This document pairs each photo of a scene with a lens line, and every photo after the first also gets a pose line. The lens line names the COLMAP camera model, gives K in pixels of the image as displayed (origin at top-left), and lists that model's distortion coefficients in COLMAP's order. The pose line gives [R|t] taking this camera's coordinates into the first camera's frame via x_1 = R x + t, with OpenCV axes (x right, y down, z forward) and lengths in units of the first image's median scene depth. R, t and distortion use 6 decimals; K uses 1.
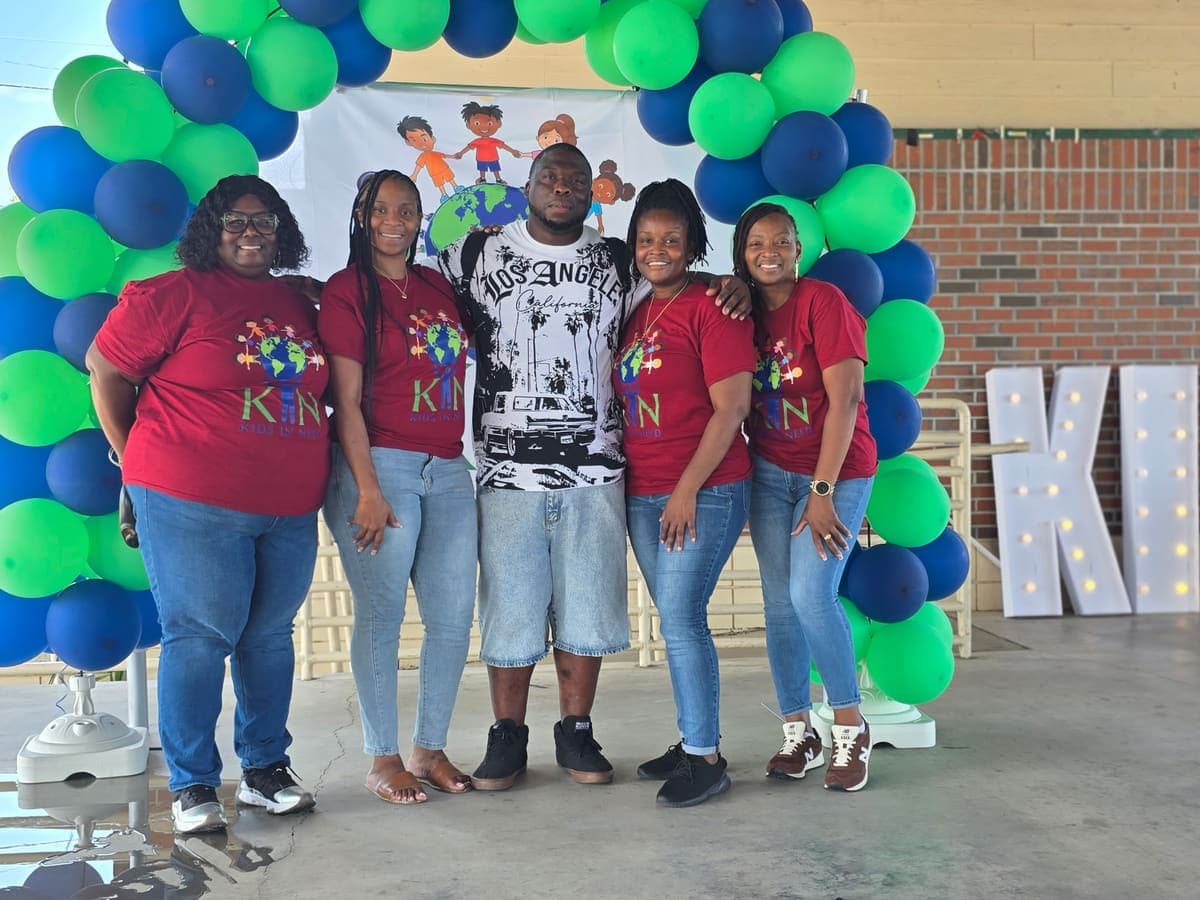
lens RADIAL K [[1465.9, 0, 603.8], [0, 1465.9, 454.9], [0, 0, 1]] dist [0.040352, 0.000000]
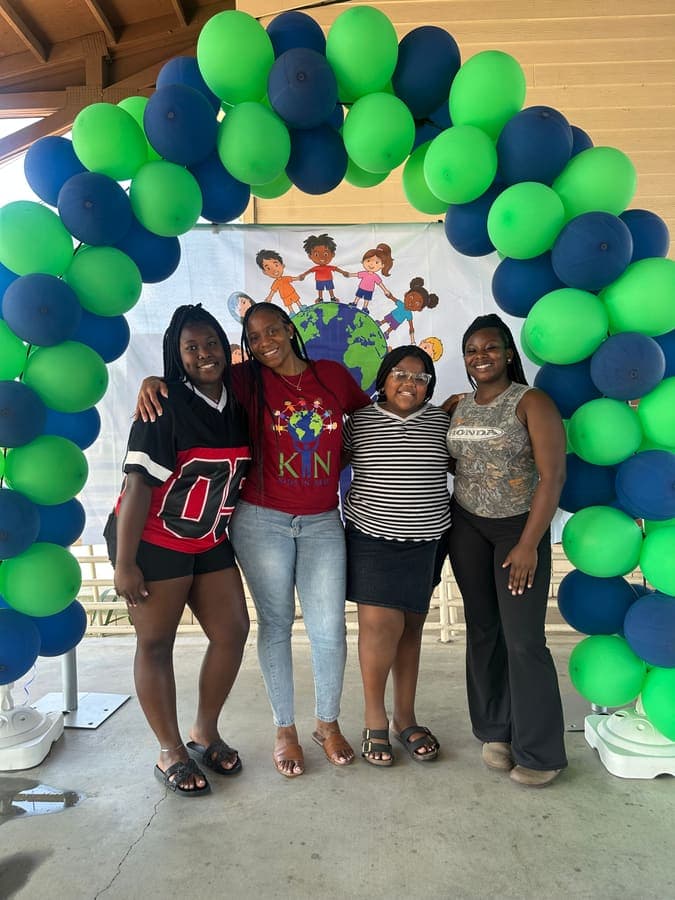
lens RADIAL K [[611.1, 0, 340.3], [0, 611.1, 446.3], [0, 0, 1]] dist [0.029387, -0.029109]
pose [[0.990542, -0.001927, -0.137193, 0.010237], [-0.003490, 0.999224, -0.039231, -0.031135], [0.137162, 0.039339, 0.989767, 0.467417]]
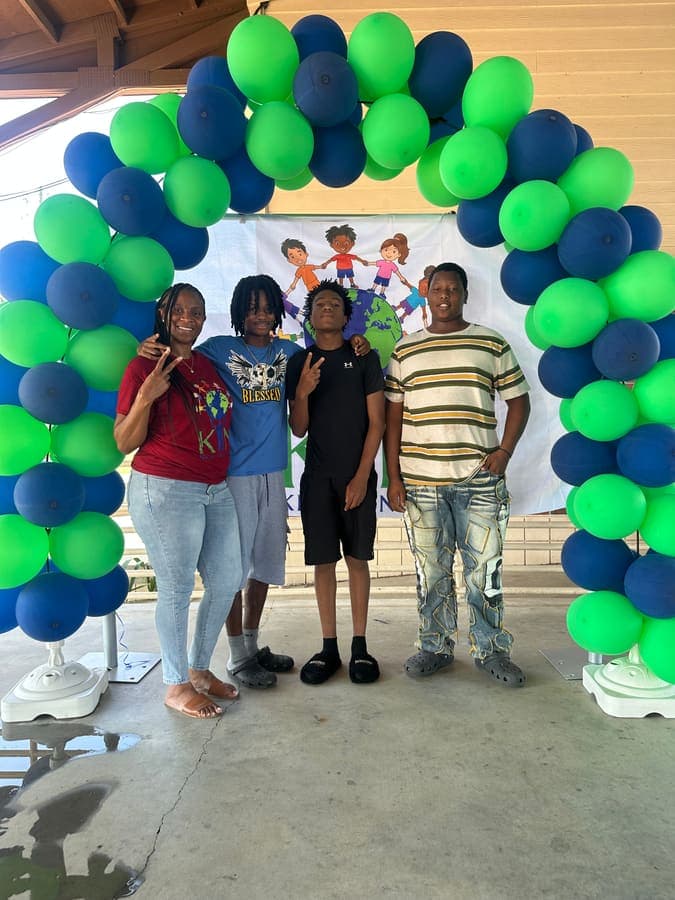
lens RADIAL K [[611.1, 0, 346.2], [0, 611.1, 440.3], [0, 0, 1]] dist [0.029387, -0.029109]
pose [[0.992977, -0.000988, -0.118300, -0.008313], [0.000022, 0.999967, -0.008167, -0.031153], [0.118304, 0.008107, 0.992944, 0.420182]]
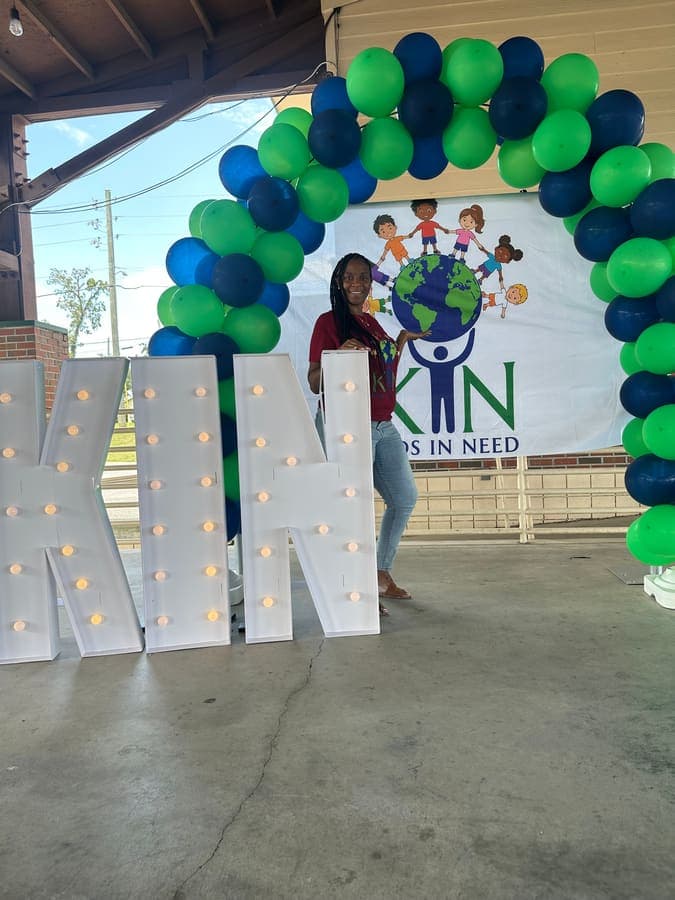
lens RADIAL K [[611.1, 0, 343.6], [0, 611.1, 442.8], [0, 0, 1]] dist [0.029387, -0.029109]
pose [[0.977163, -0.017269, -0.211787, -0.030909], [0.021331, 0.999629, 0.016909, 0.013934], [0.211417, -0.021041, 0.977170, 0.303984]]
